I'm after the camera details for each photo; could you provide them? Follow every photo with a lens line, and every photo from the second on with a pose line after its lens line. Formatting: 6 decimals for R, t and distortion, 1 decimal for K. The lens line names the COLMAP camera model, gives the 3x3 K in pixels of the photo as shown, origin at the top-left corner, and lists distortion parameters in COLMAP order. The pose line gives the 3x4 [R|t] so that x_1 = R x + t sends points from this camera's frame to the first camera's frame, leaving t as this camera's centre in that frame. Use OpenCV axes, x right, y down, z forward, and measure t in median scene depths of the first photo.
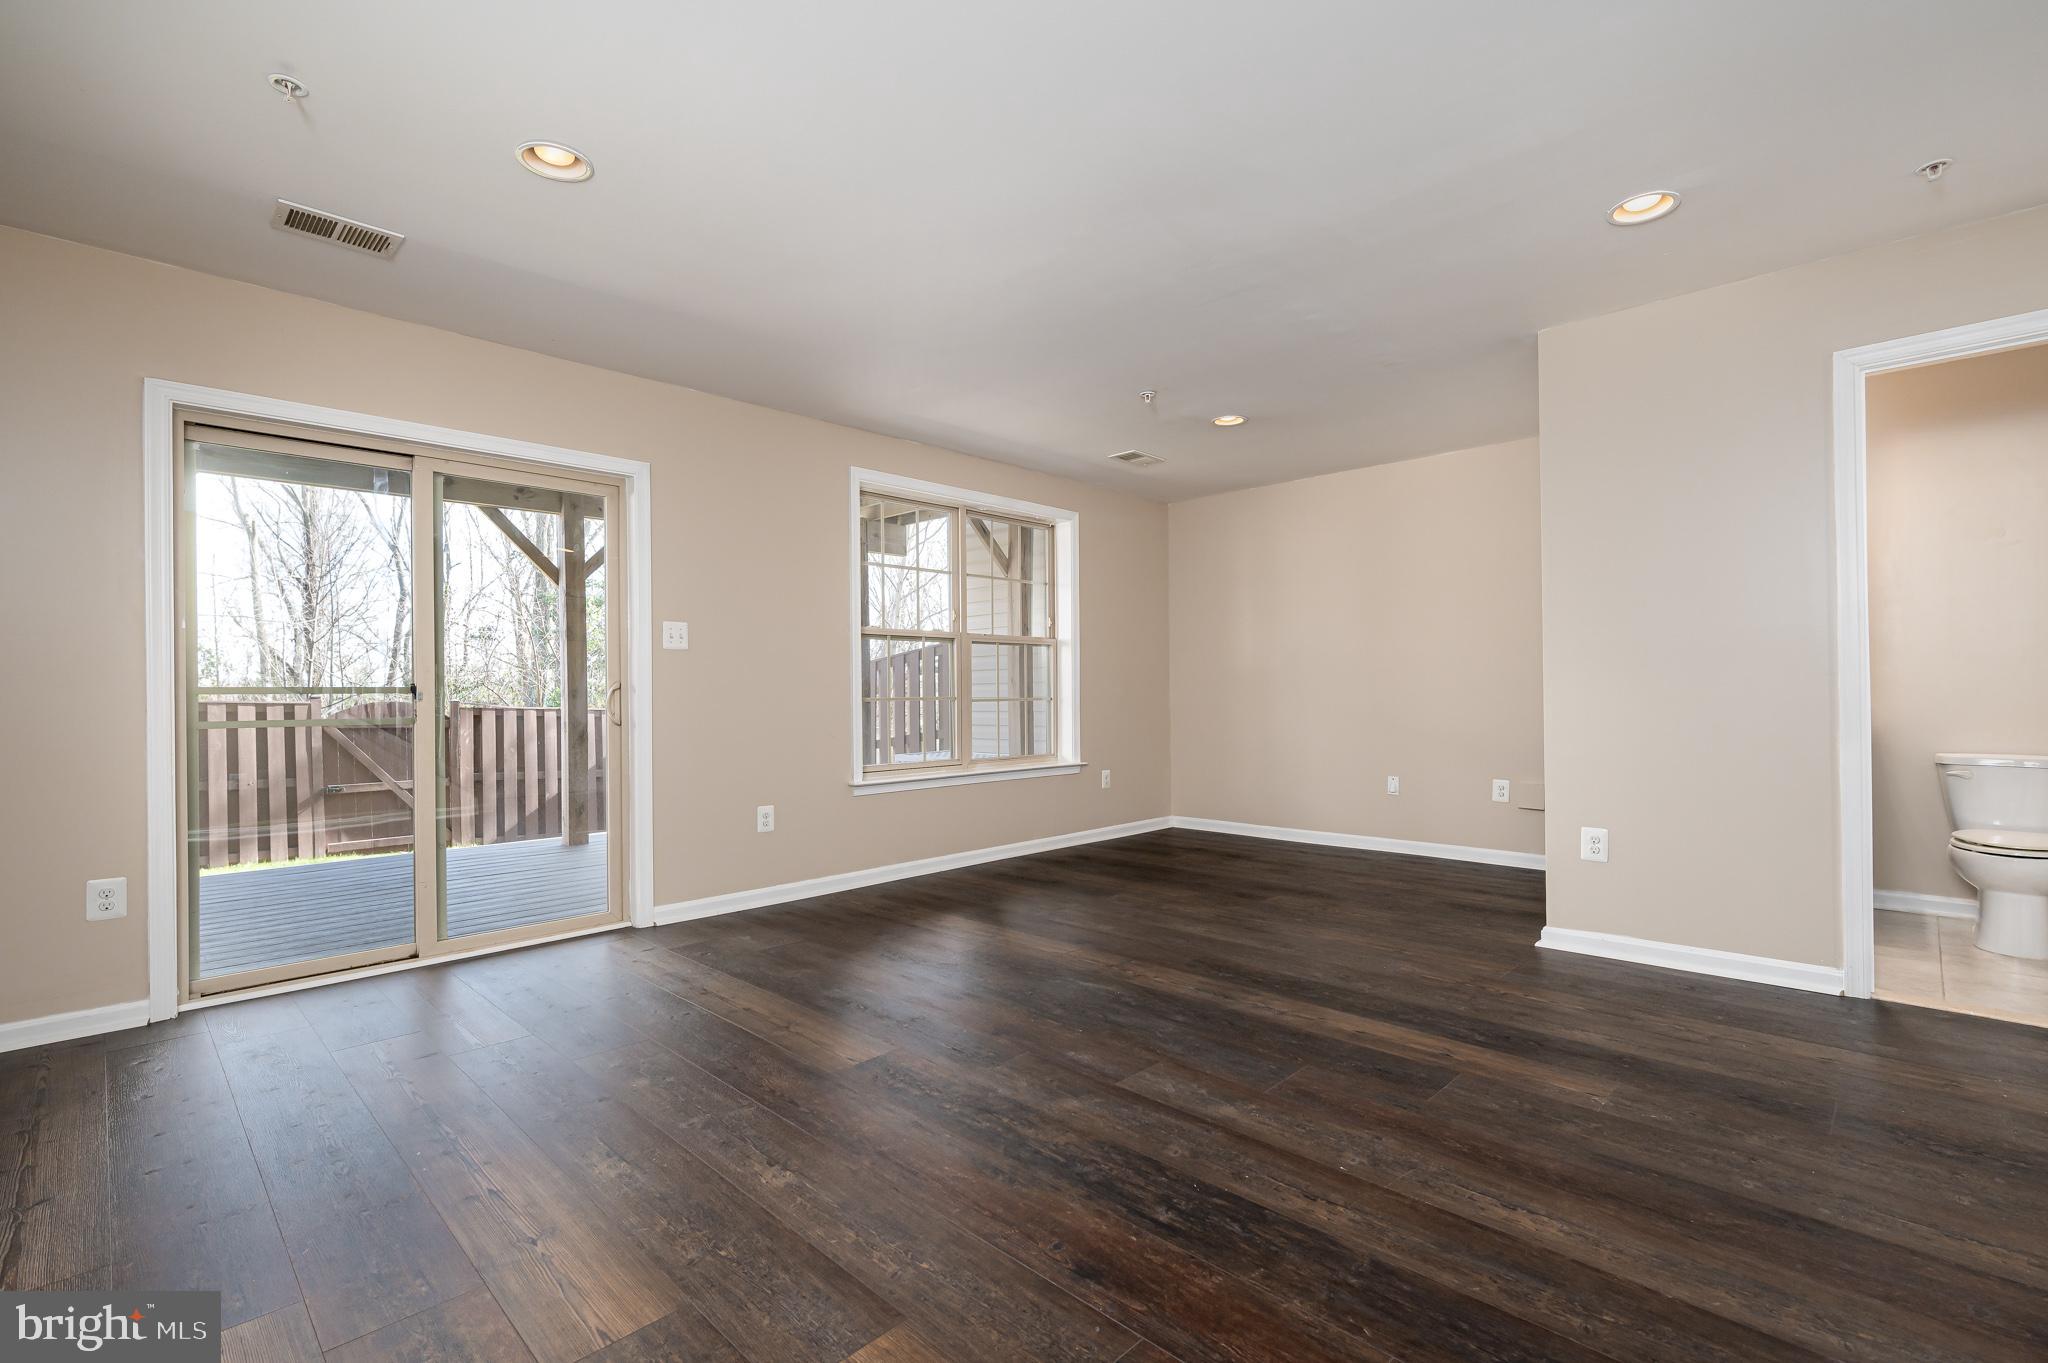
lens RADIAL K [[925.4, 0, 1031.2], [0, 925.4, 697.3], [0, 0, 1]] dist [-0.000188, -0.000159]
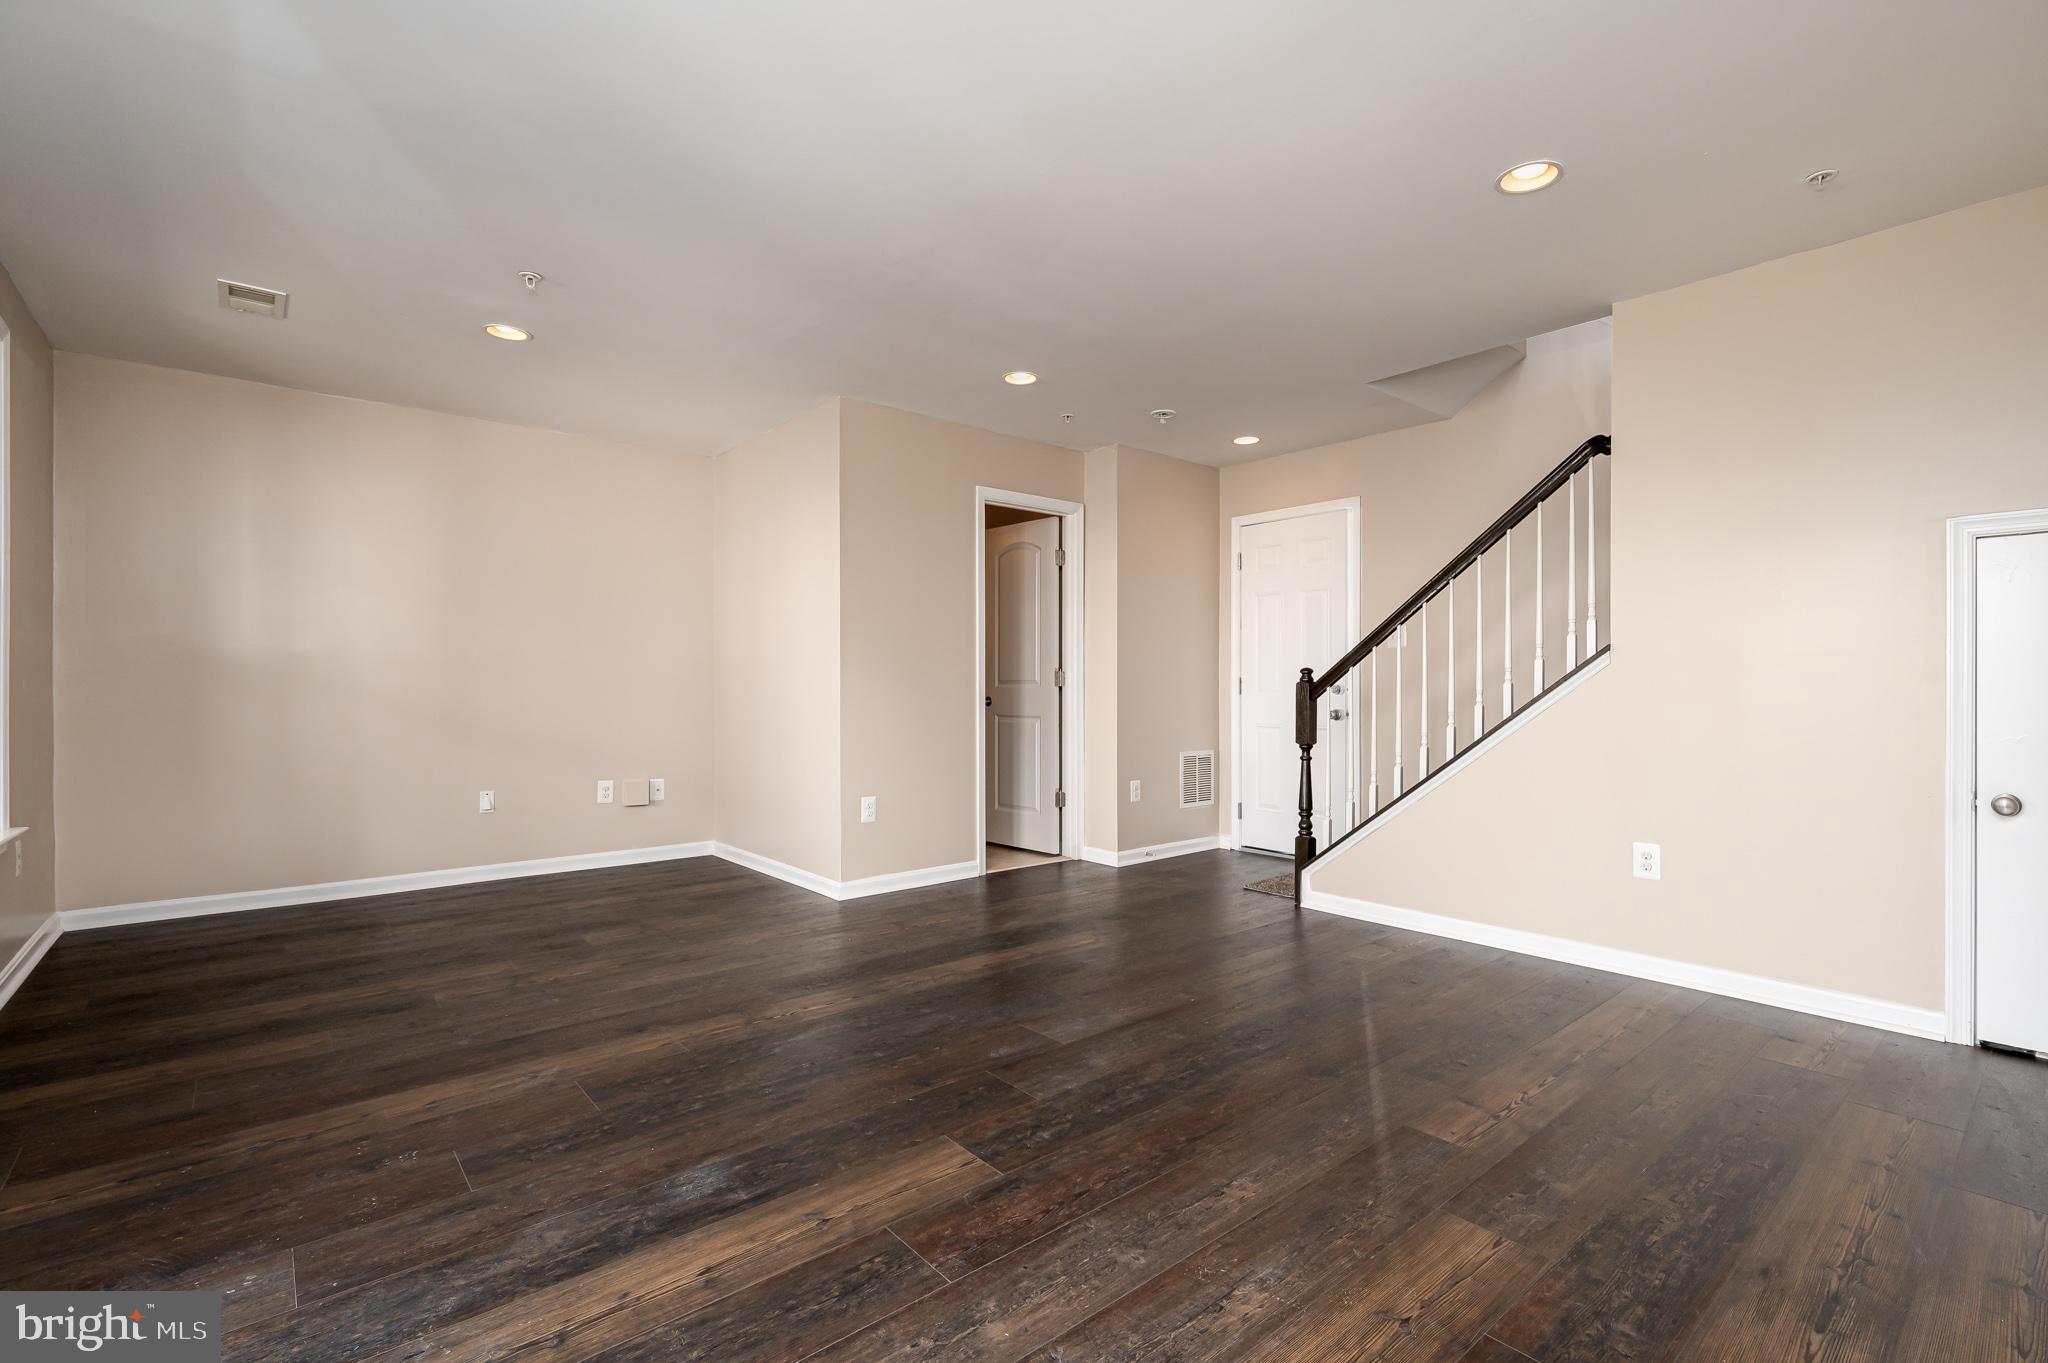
lens RADIAL K [[925.4, 0, 1029.8], [0, 925.4, 685.2], [0, 0, 1]] dist [-0.000188, -0.000159]
pose [[0.072381, 0.016131, 0.997247, -0.923436], [-0.002133, 0.999869, -0.016019, -0.015917], [-0.997375, -0.000968, 0.072406, 0.810917]]
